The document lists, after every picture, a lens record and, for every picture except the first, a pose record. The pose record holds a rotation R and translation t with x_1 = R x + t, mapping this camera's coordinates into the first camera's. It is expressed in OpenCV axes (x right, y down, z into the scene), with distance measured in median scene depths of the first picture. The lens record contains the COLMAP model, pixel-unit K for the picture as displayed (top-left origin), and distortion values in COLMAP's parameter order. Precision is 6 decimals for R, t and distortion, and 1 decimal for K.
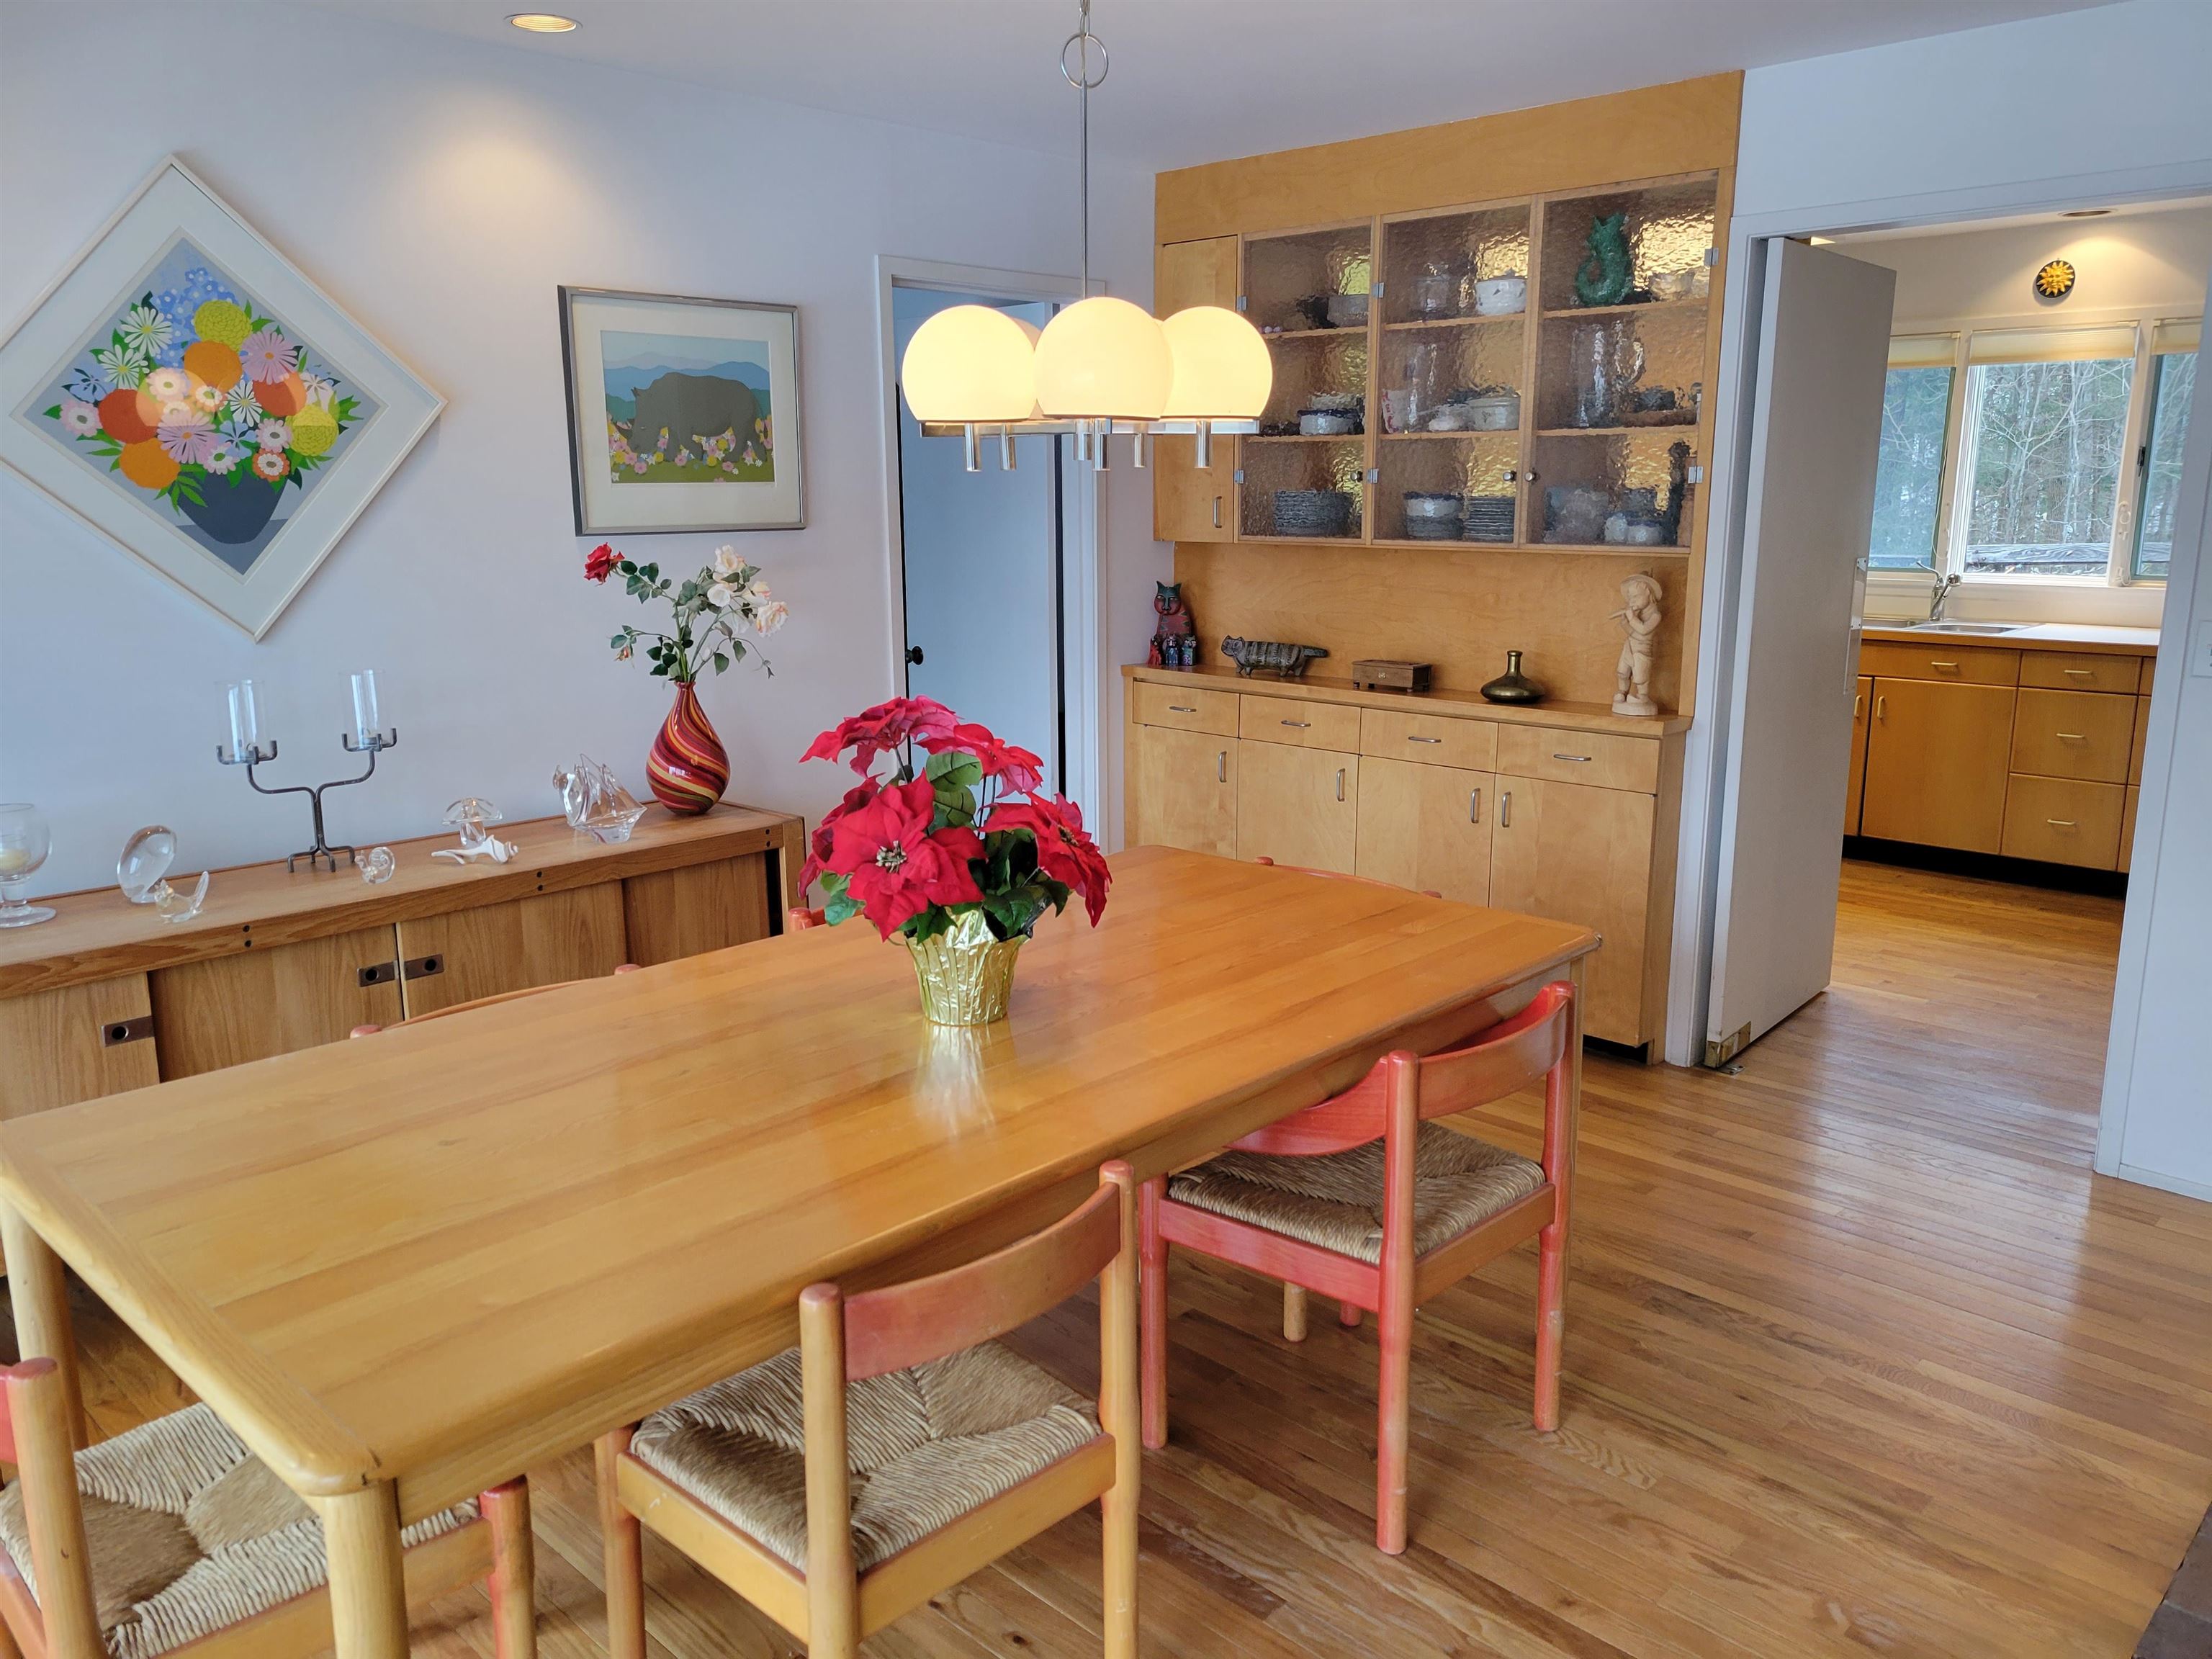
lens RADIAL K [[1637.3, 0, 1123.8], [0, 1637.3, 815.1], [0, 0, 1]] dist [0.056488, -0.033986]
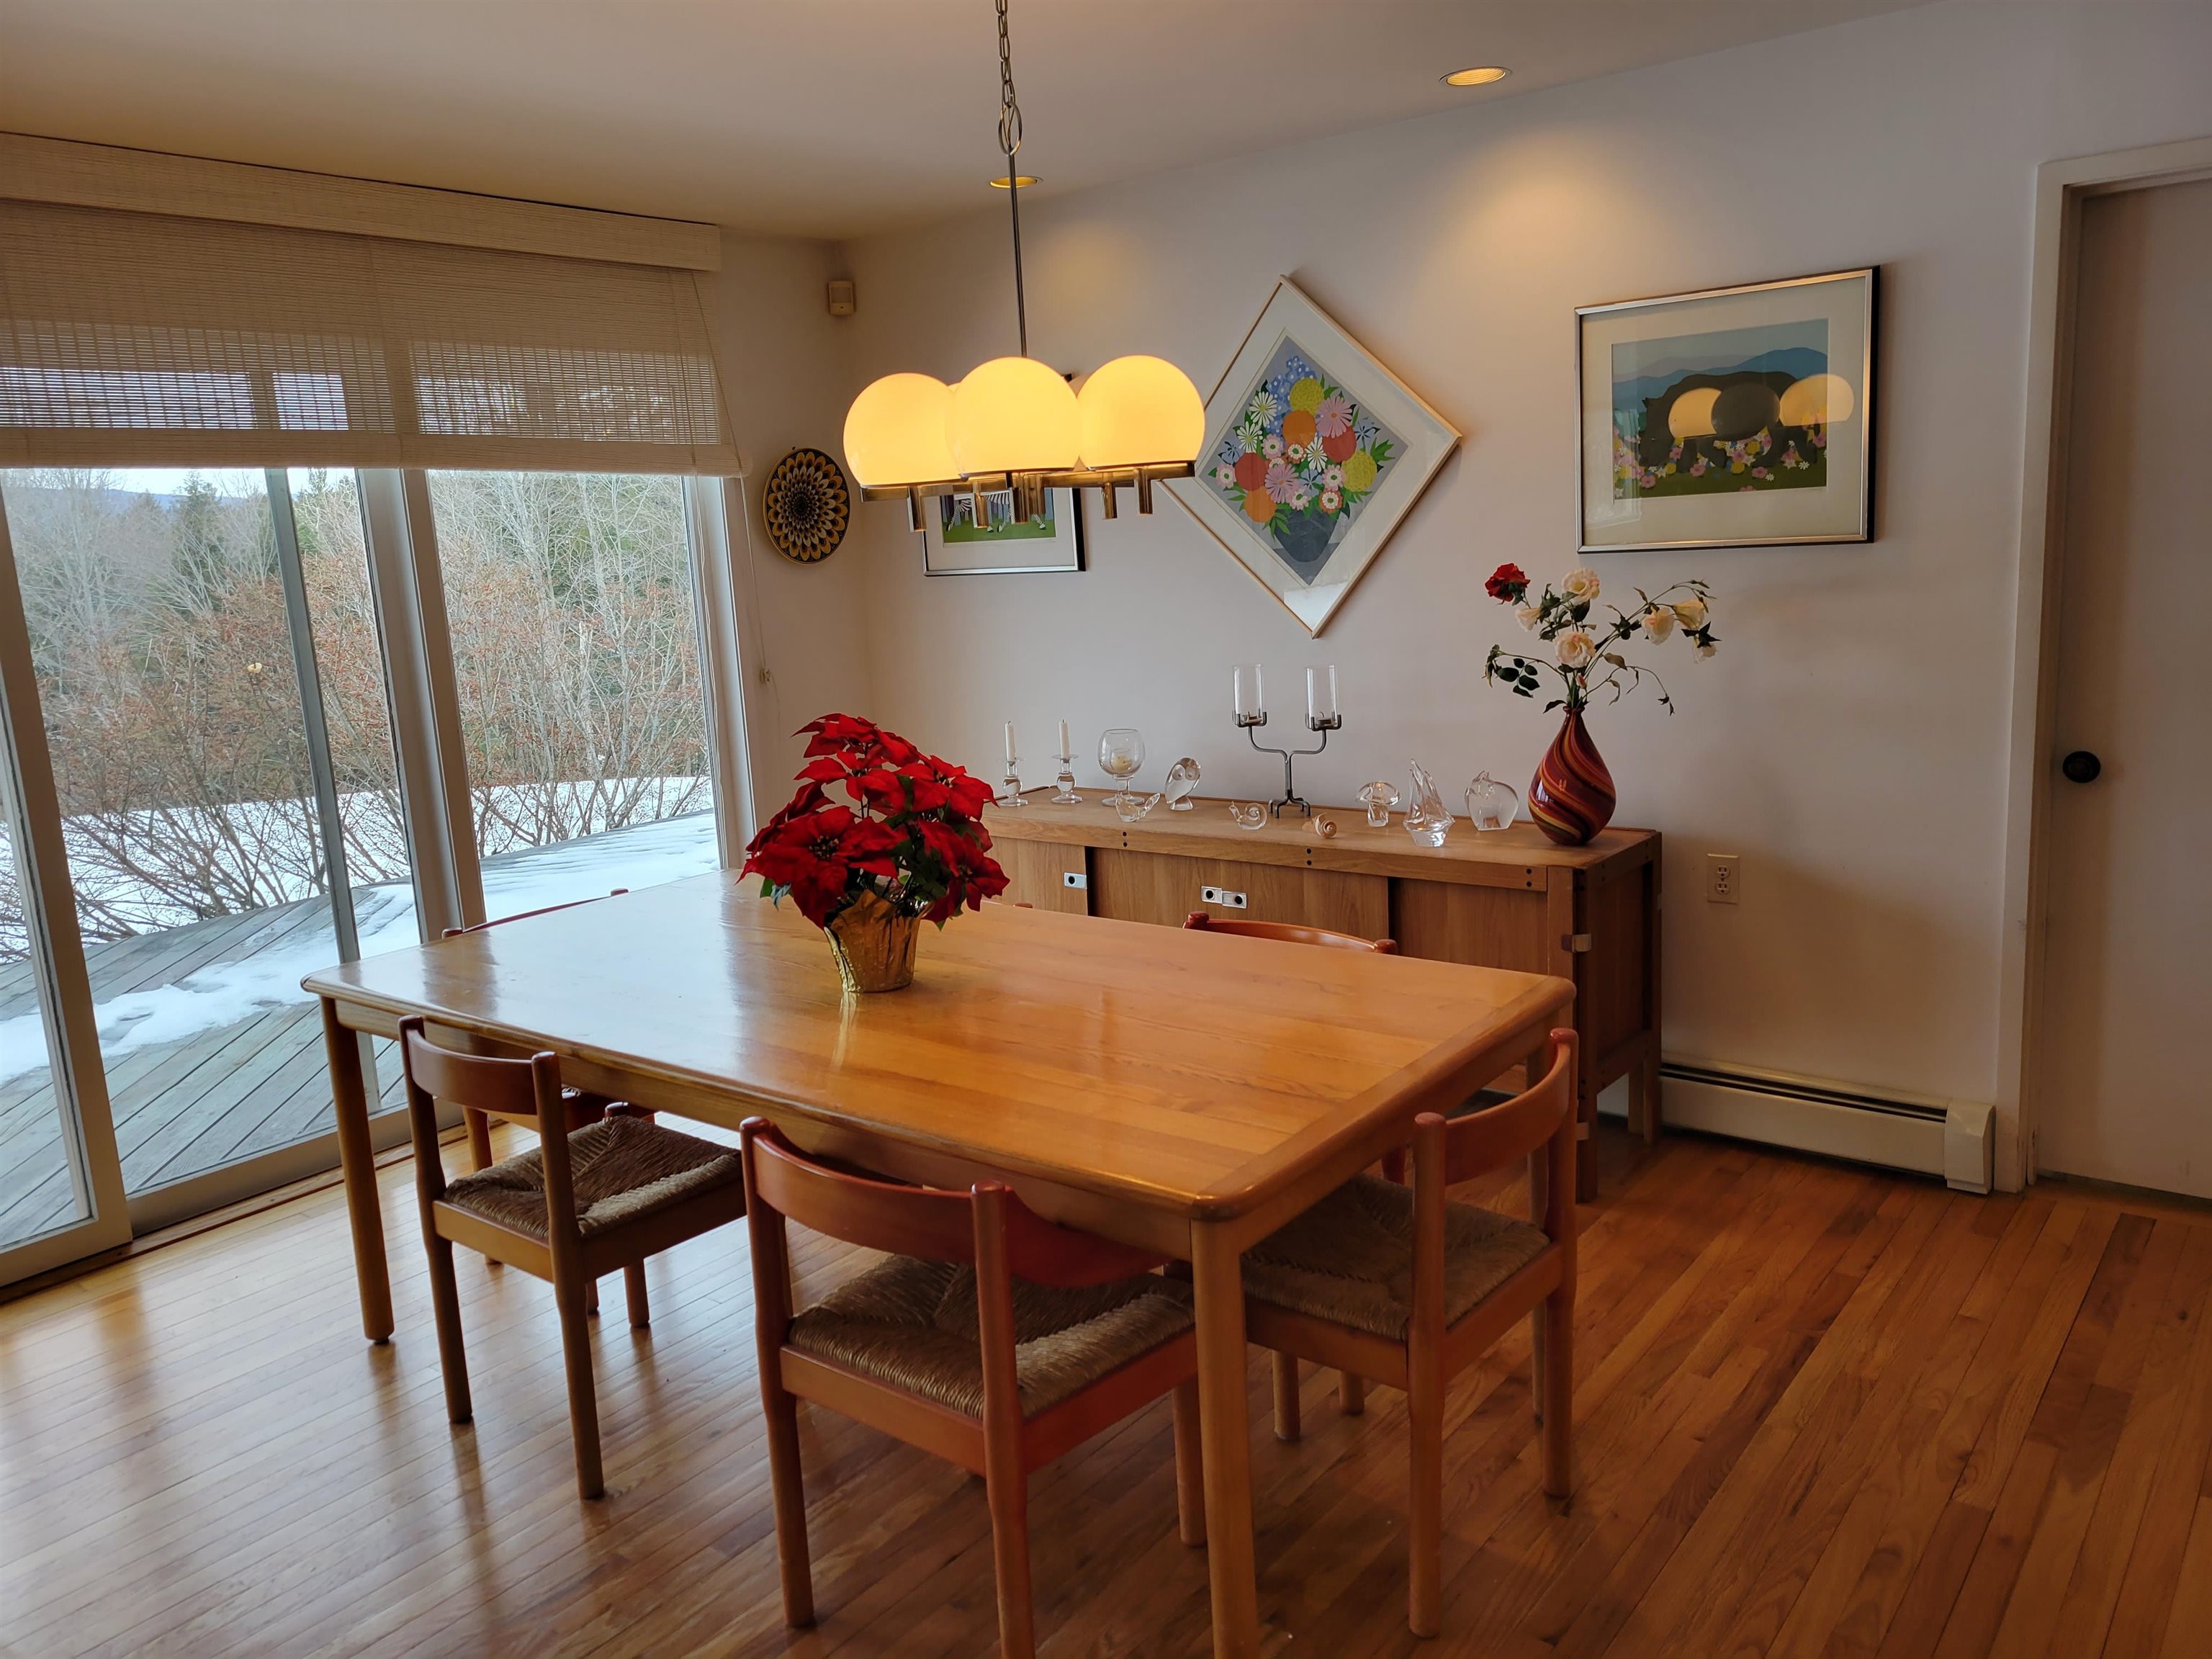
lens RADIAL K [[1637.3, 0, 1104.1], [0, 1637.3, 814.7], [0, 0, 1]] dist [0.056488, -0.033986]
pose [[0.087615, 0.173676, -0.980898, 0.757028], [-0.151370, 0.975571, 0.159212, -0.150000], [0.984587, 0.134529, 0.111764, 0.719320]]
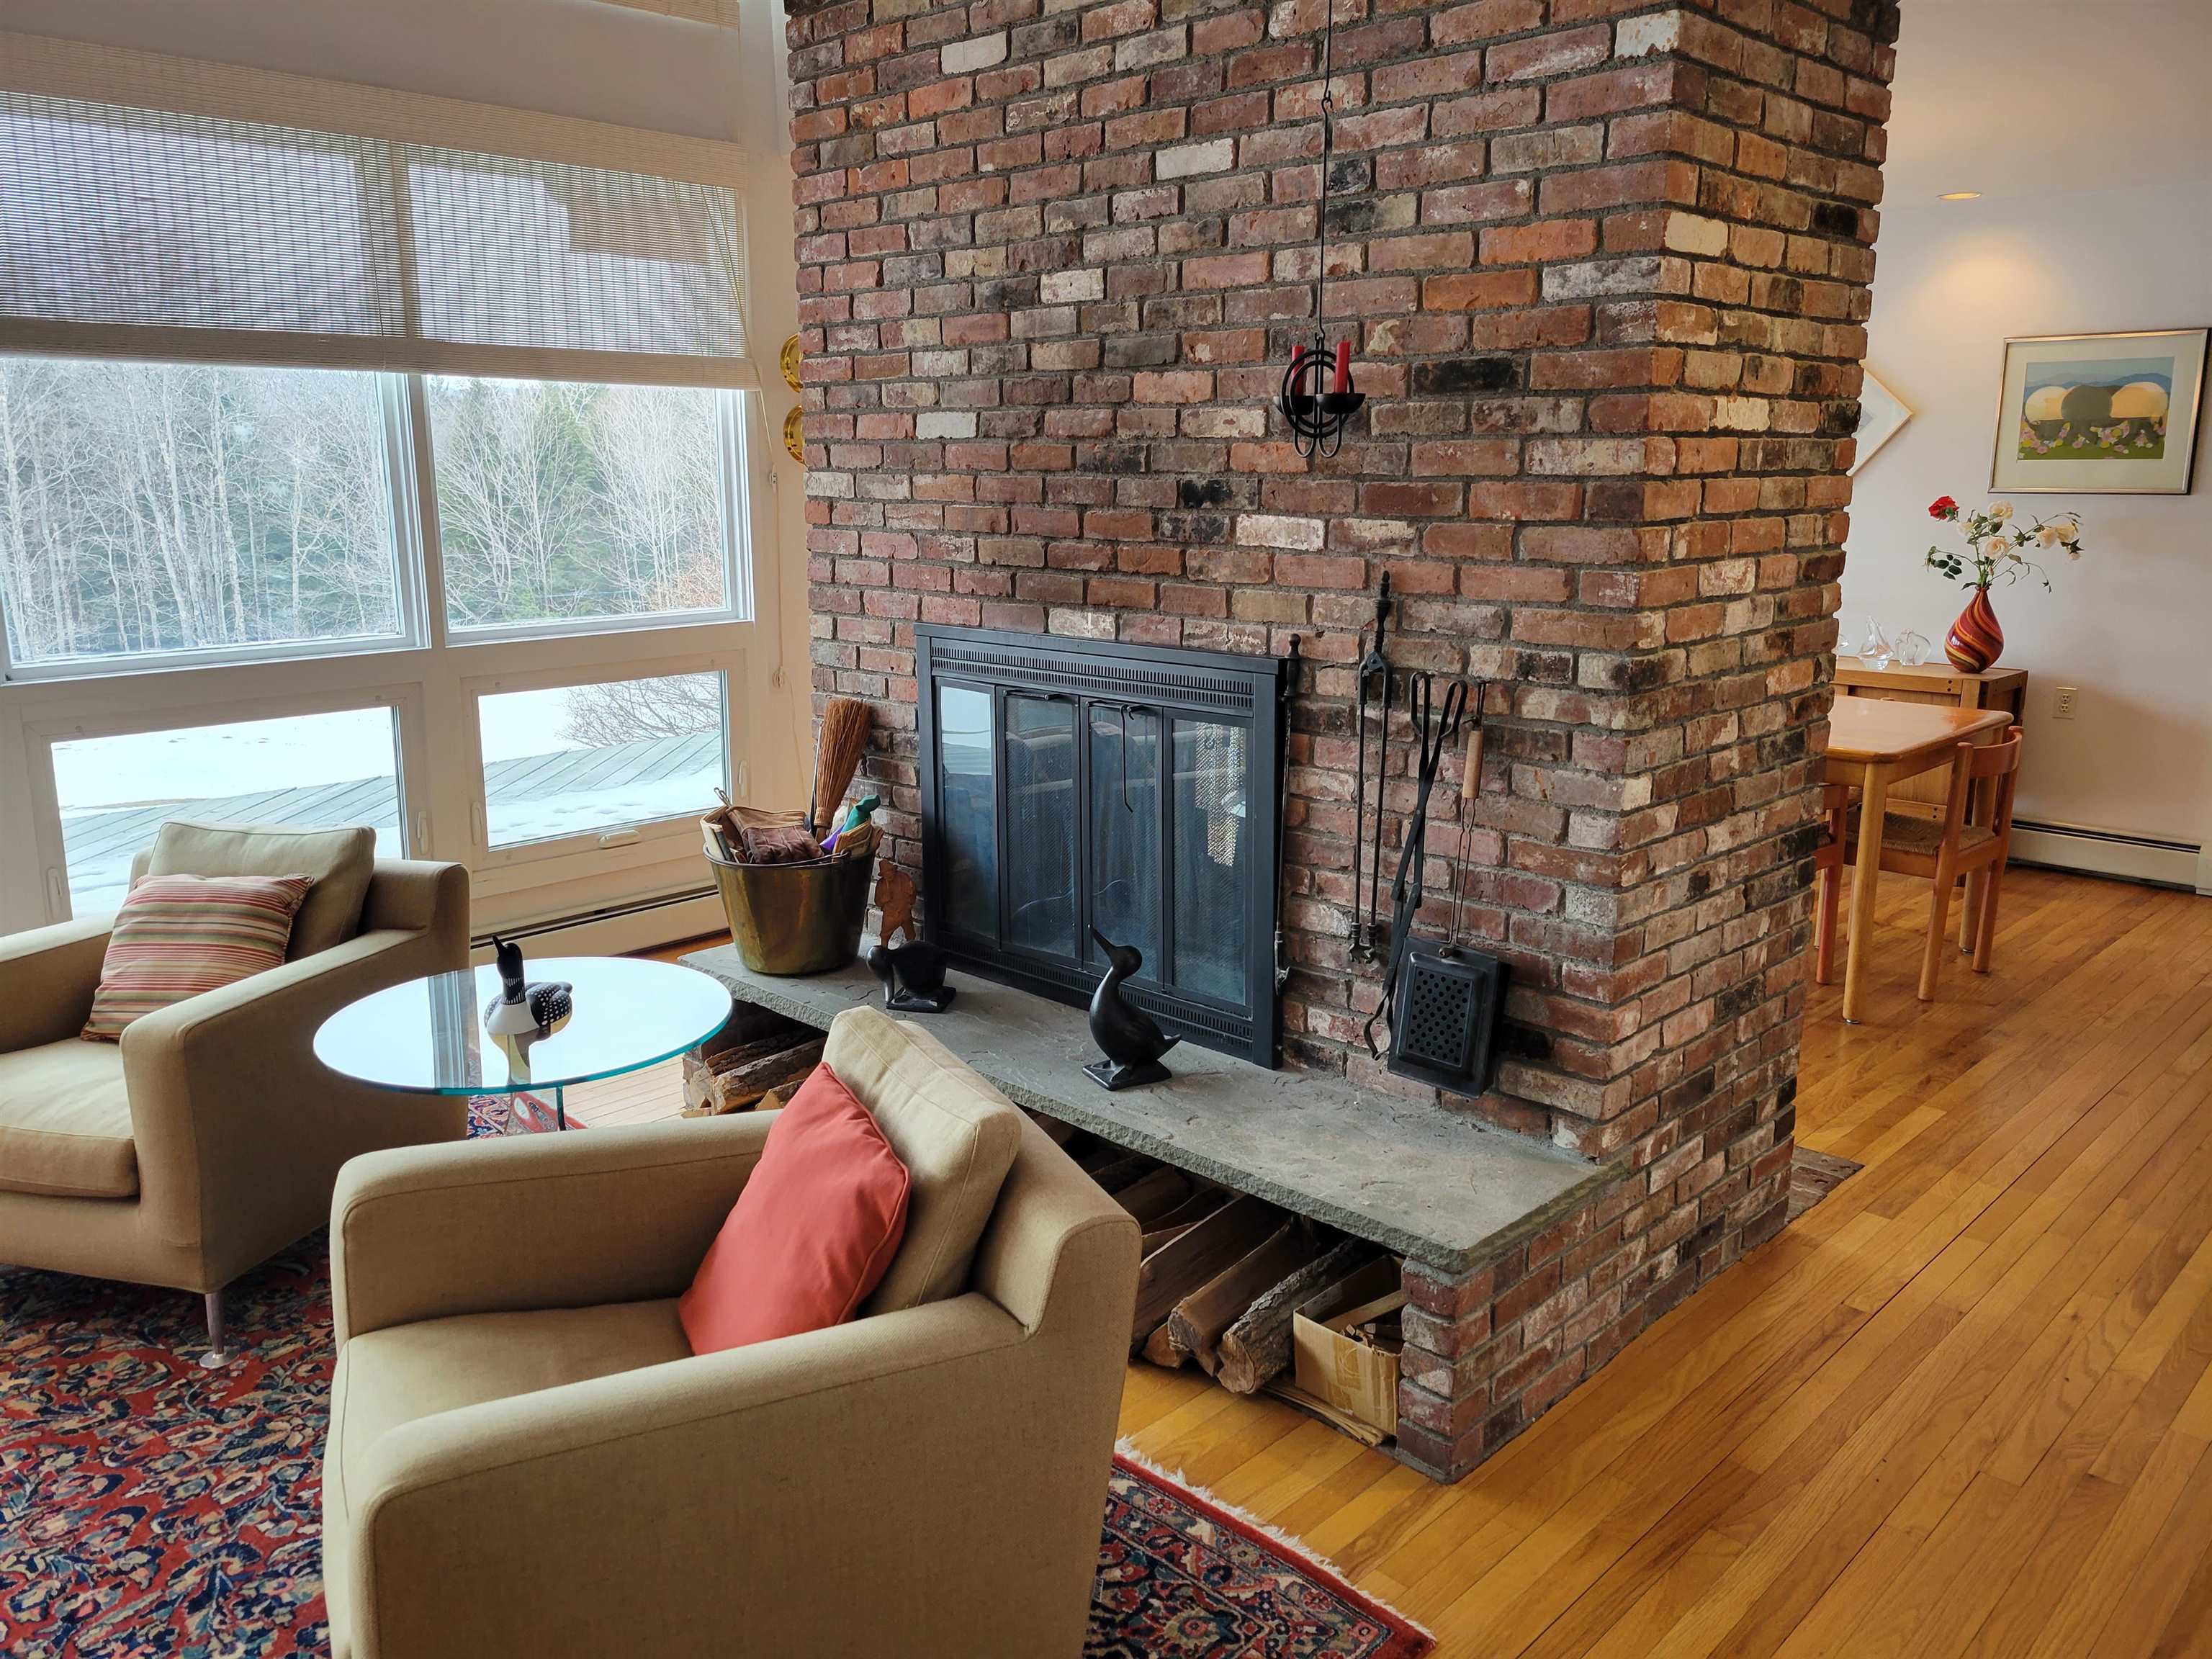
lens RADIAL K [[1637.3, 0, 1112.7], [0, 1637.3, 801.6], [0, 0, 1]] dist [0.056488, -0.033986]
pose [[-0.015954, 0.207238, -0.978161, 1.523074], [-0.206712, 0.956467, 0.206013, -0.045320], [0.978272, 0.205484, 0.027579, 0.214016]]
